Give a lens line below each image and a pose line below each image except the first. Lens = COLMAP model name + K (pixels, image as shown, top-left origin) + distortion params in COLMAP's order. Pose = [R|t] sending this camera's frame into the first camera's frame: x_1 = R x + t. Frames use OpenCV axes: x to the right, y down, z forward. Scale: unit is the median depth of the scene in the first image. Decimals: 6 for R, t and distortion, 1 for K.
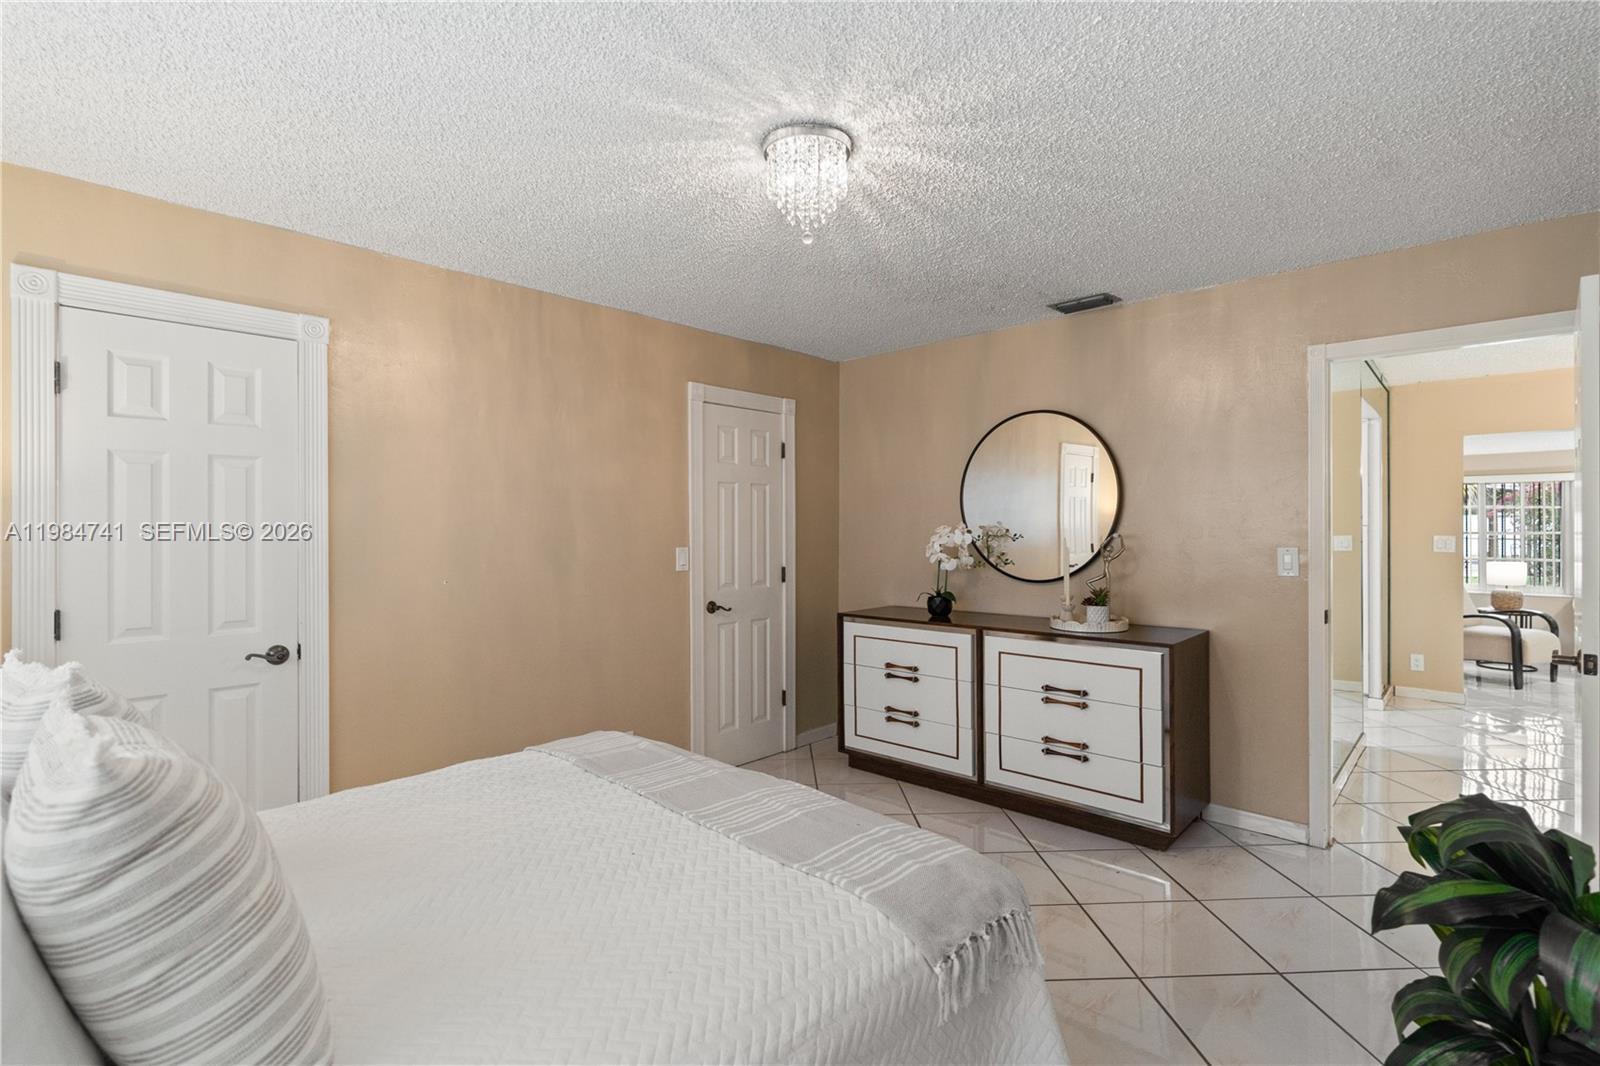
lens RADIAL K [[754.8, 0, 800.0], [0, 754.8, 533.0], [0, 0, 1]] dist [-0.002119, -0.000418]
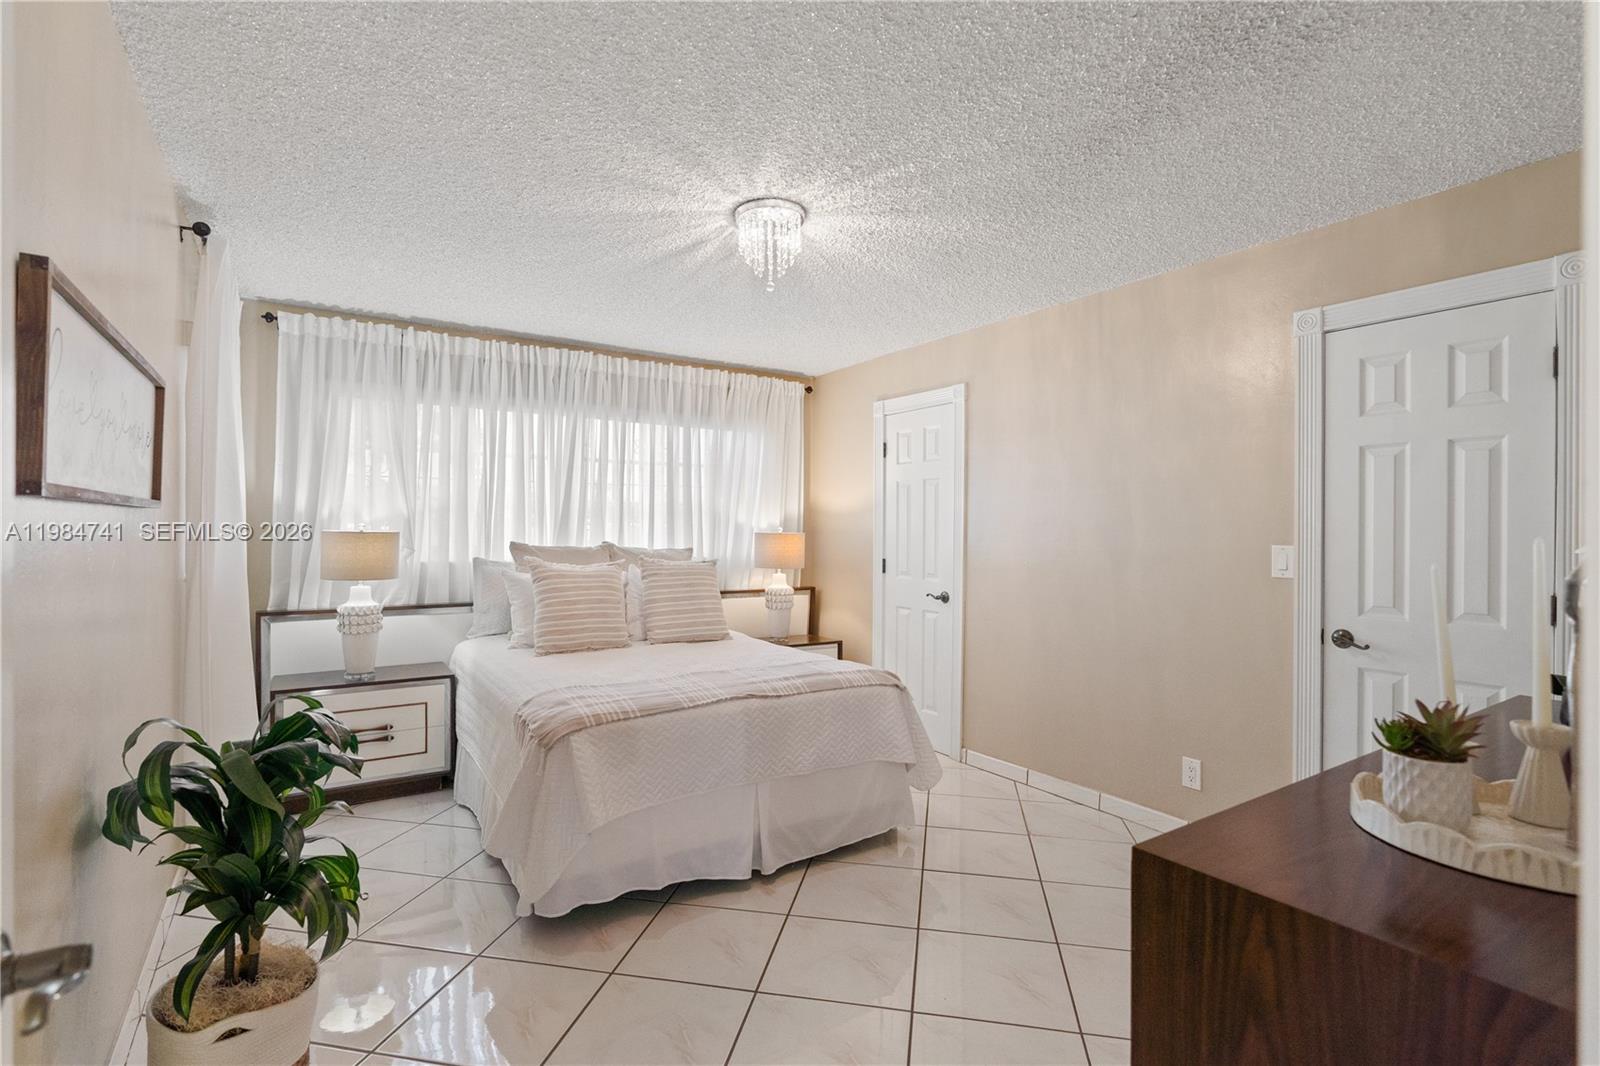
lens RADIAL K [[754.8, 0, 800.0], [0, 754.8, 533.0], [0, 0, 1]] dist [-0.002119, -0.000418]
pose [[-0.233307, 0.020161, -0.972194, 0.629447], [0.003727, 0.999796, 0.019839, -0.008469], [0.972396, 0.001006, -0.233334, 0.693875]]
